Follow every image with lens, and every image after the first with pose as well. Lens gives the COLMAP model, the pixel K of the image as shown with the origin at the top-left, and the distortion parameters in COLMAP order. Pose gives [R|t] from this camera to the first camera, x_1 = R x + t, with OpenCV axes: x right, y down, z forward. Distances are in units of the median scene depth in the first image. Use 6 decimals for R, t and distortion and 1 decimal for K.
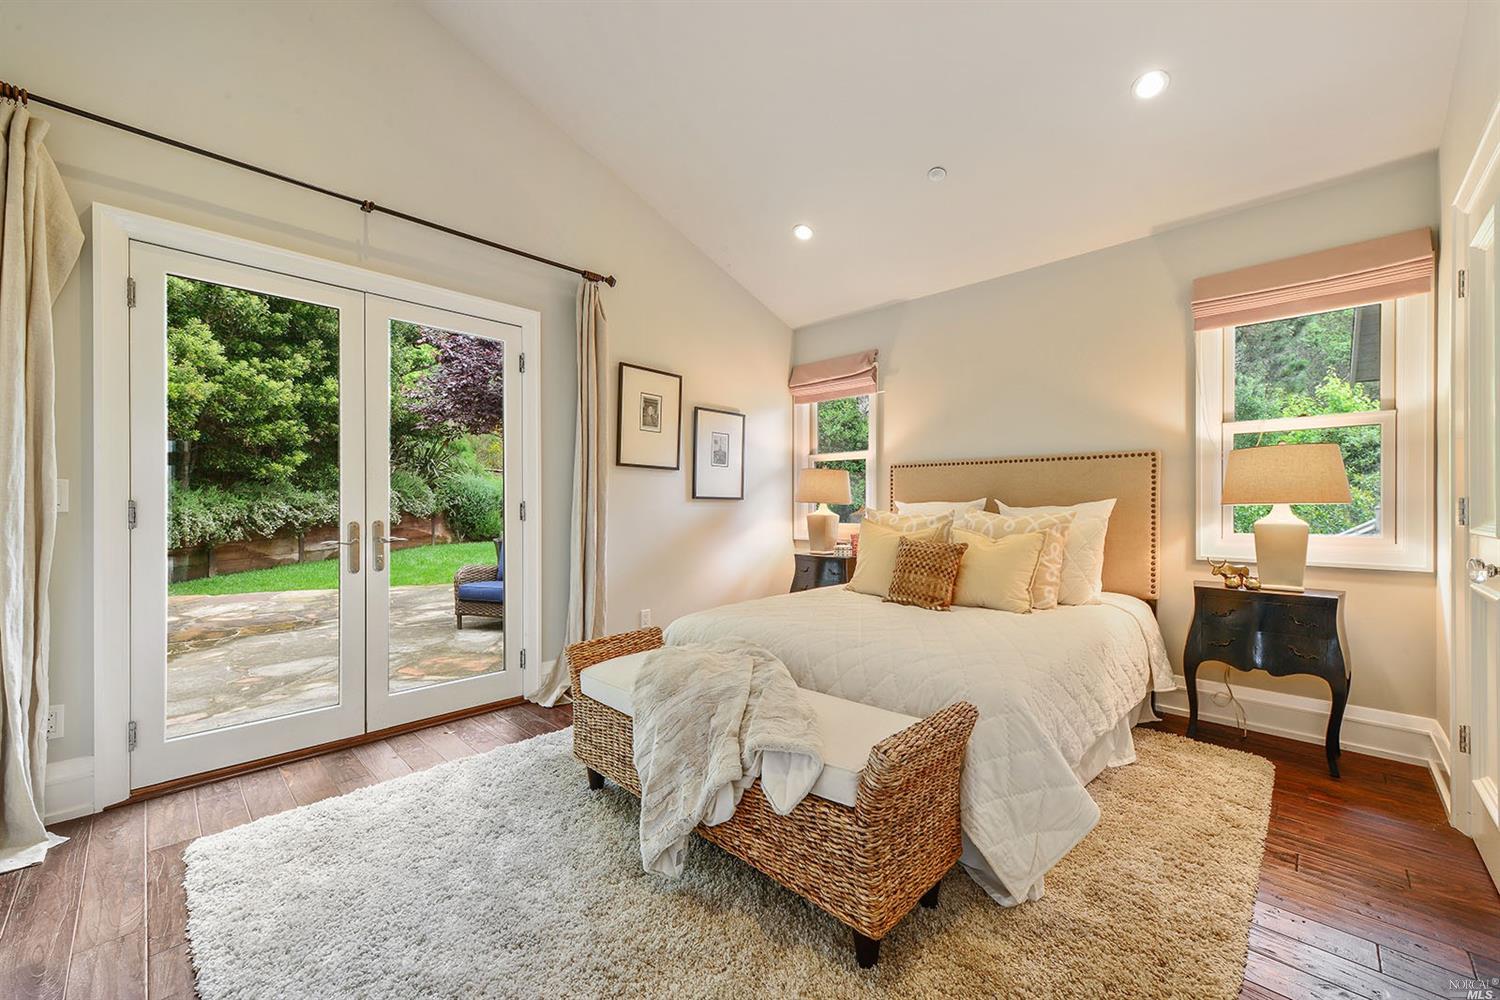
lens RADIAL K [[591.8, 0, 762.2], [0, 591.8, 503.5], [0, 0, 1]] dist [0.008166, -0.000904]
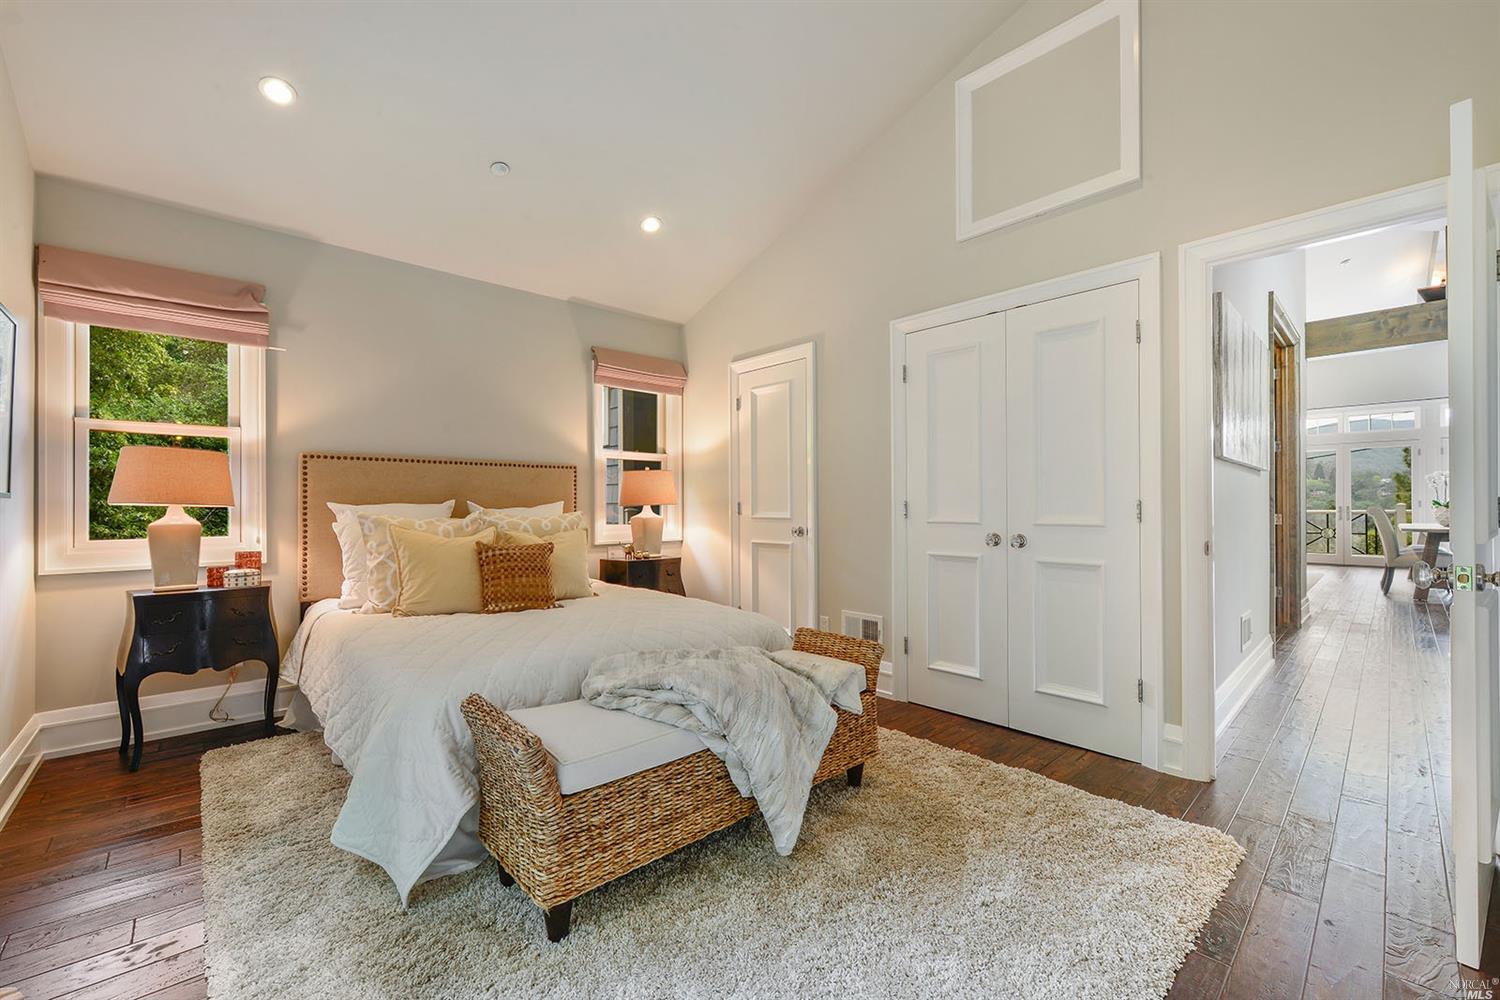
lens RADIAL K [[591.8, 0, 762.7], [0, 591.8, 502.8], [0, 0, 1]] dist [0.008166, -0.000904]
pose [[0.056265, 0.003280, 0.998410, -0.643760], [-0.000683, 0.999994, -0.003247, -0.001414], [-0.998416, -0.000499, 0.056267, 0.506435]]
